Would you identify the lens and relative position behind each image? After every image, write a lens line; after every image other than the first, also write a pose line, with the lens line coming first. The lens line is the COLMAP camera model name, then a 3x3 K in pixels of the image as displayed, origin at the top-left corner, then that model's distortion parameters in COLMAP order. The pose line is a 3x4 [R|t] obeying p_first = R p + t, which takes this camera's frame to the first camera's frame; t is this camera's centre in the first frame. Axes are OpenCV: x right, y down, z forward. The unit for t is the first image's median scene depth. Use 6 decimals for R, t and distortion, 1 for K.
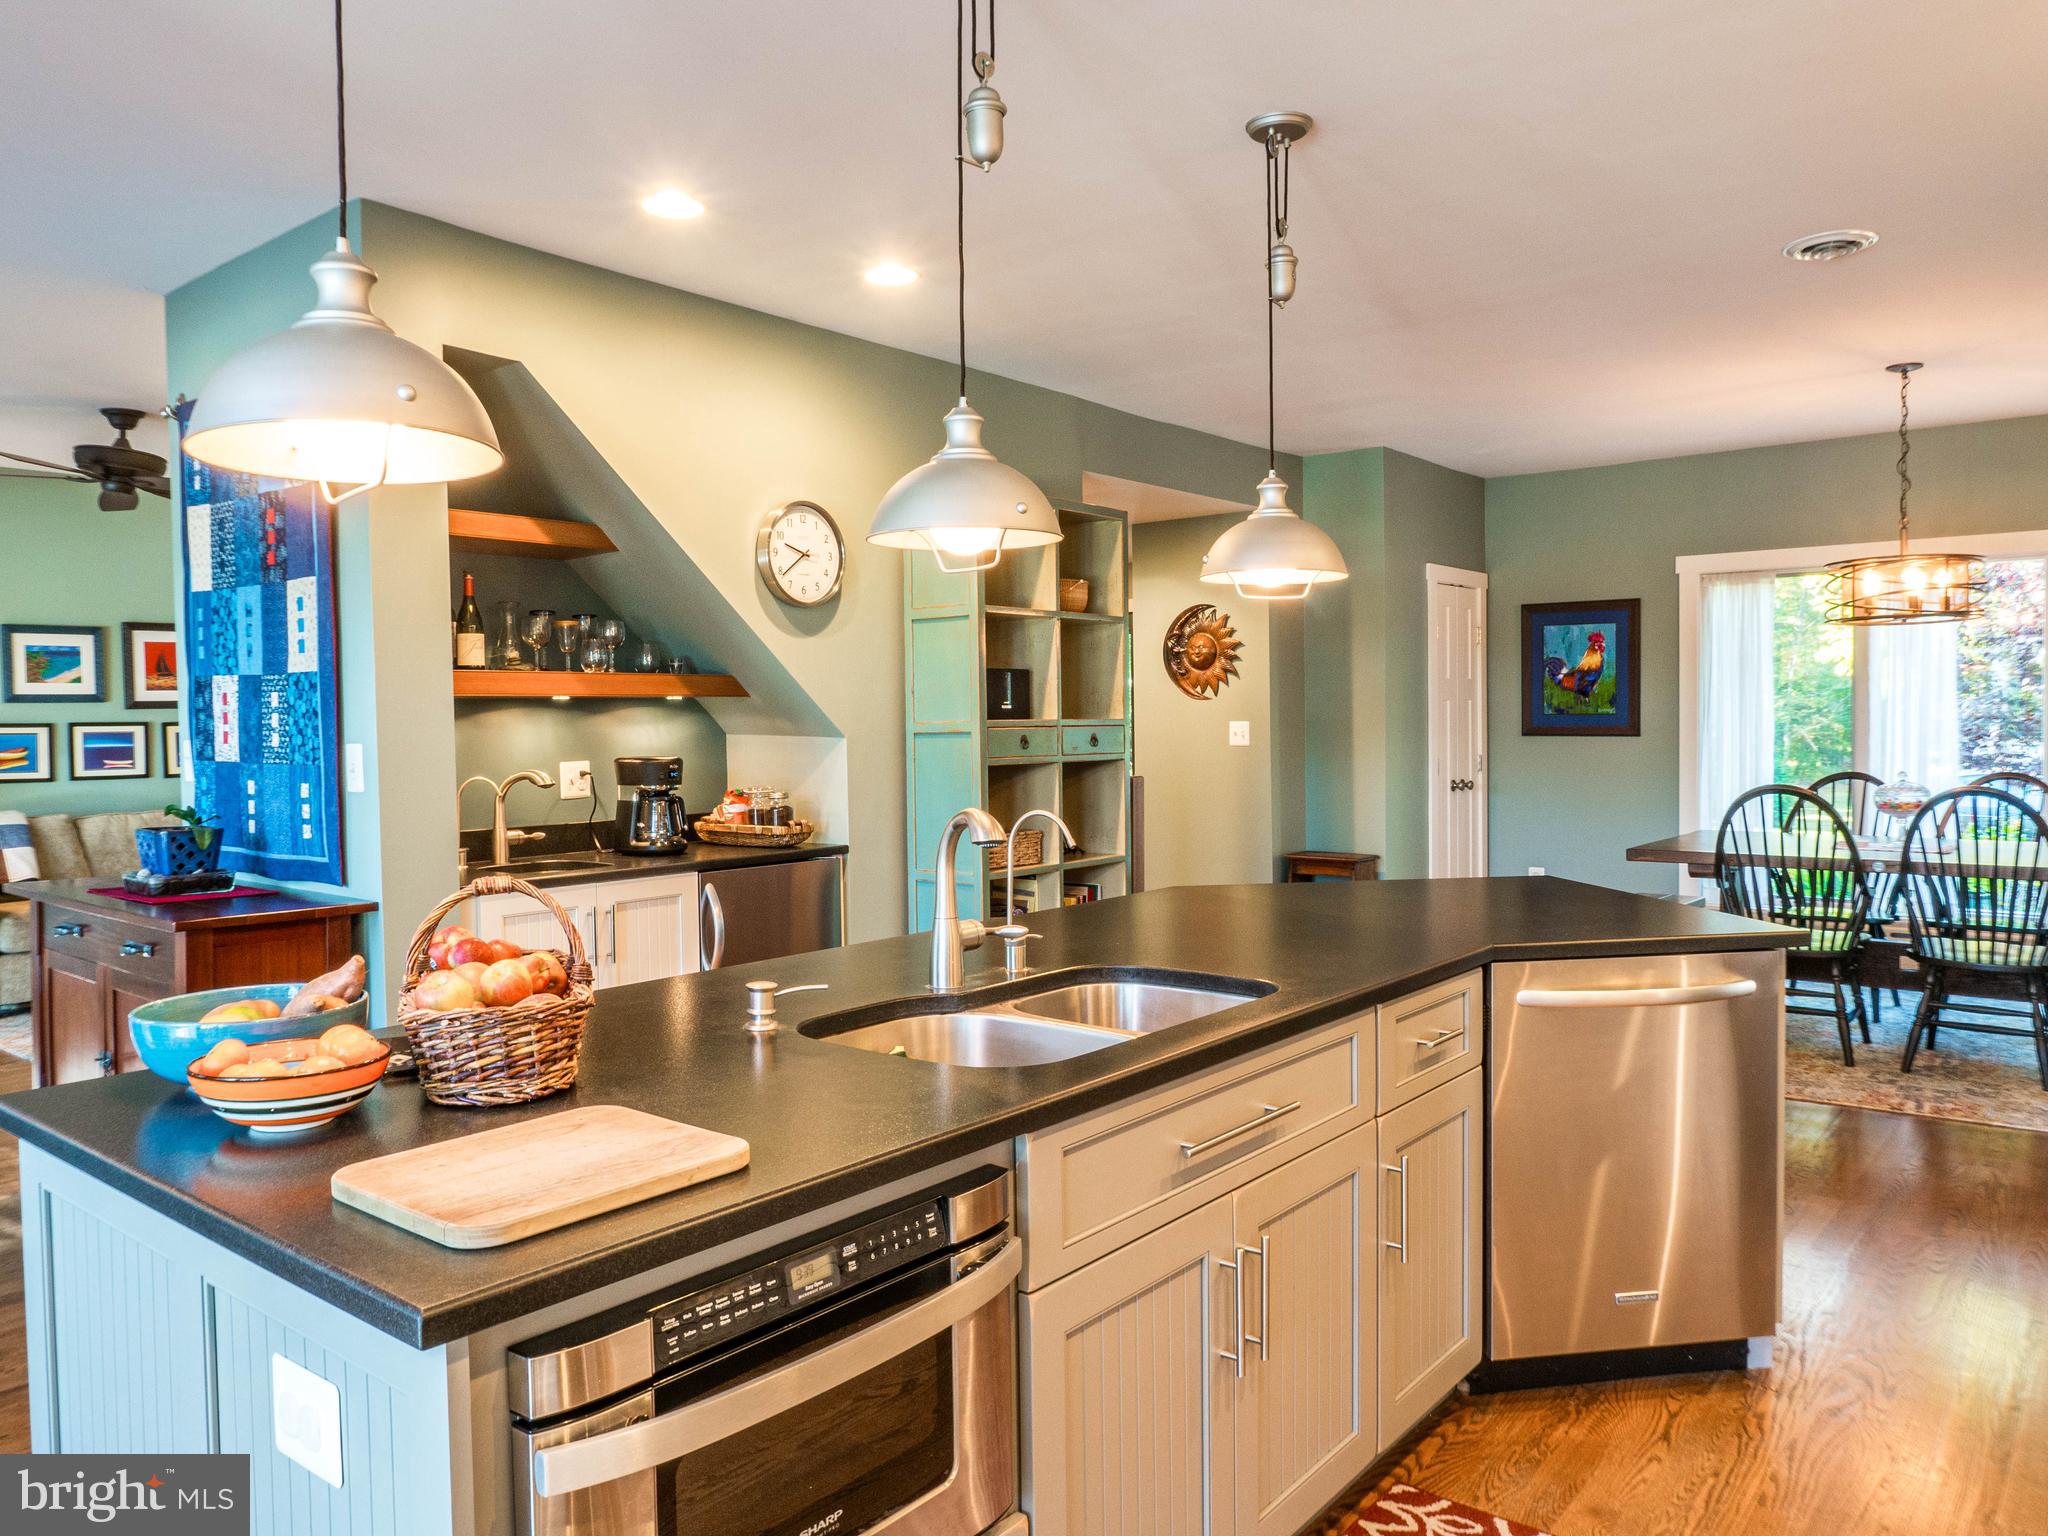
lens RADIAL K [[1443.1, 0, 1020.8], [0, 1443.1, 773.8], [0, 0, 1]] dist [-0.021839, -0.001983]
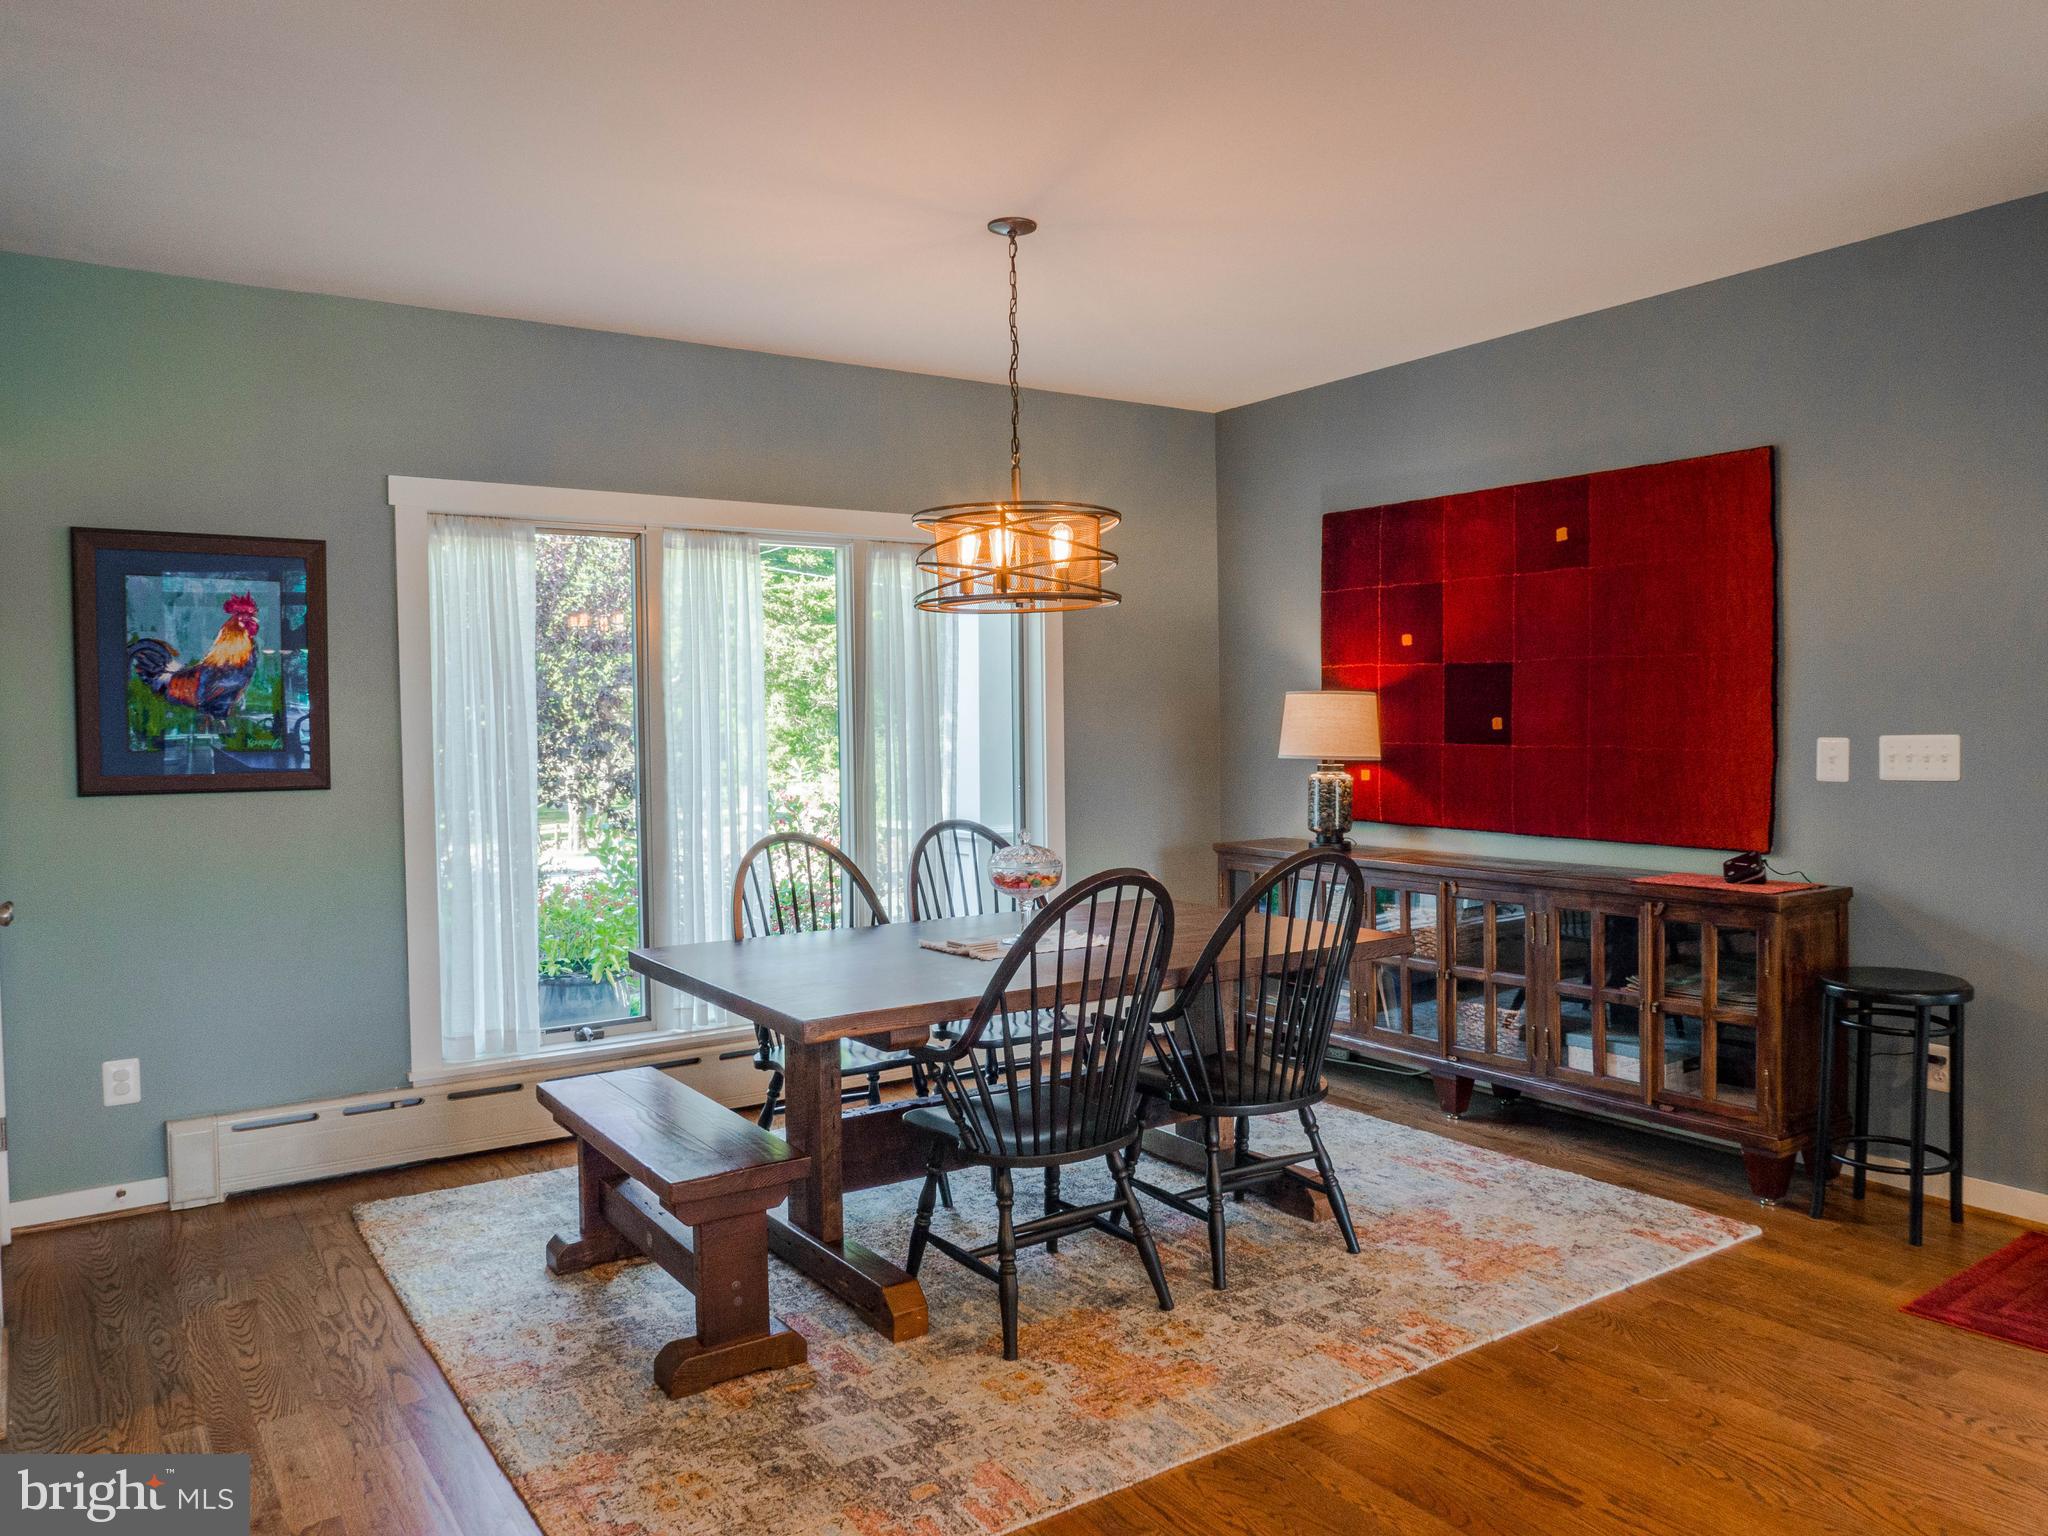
lens RADIAL K [[1443.1, 0, 1026.4], [0, 1443.1, 771.4], [0, 0, 1]] dist [-0.021839, -0.001983]
pose [[0.298947, -0.037858, 0.953519, -0.018291], [0.045332, 0.998648, 0.025438, -0.033904], [-0.953192, 0.035621, 0.300259, 0.565482]]
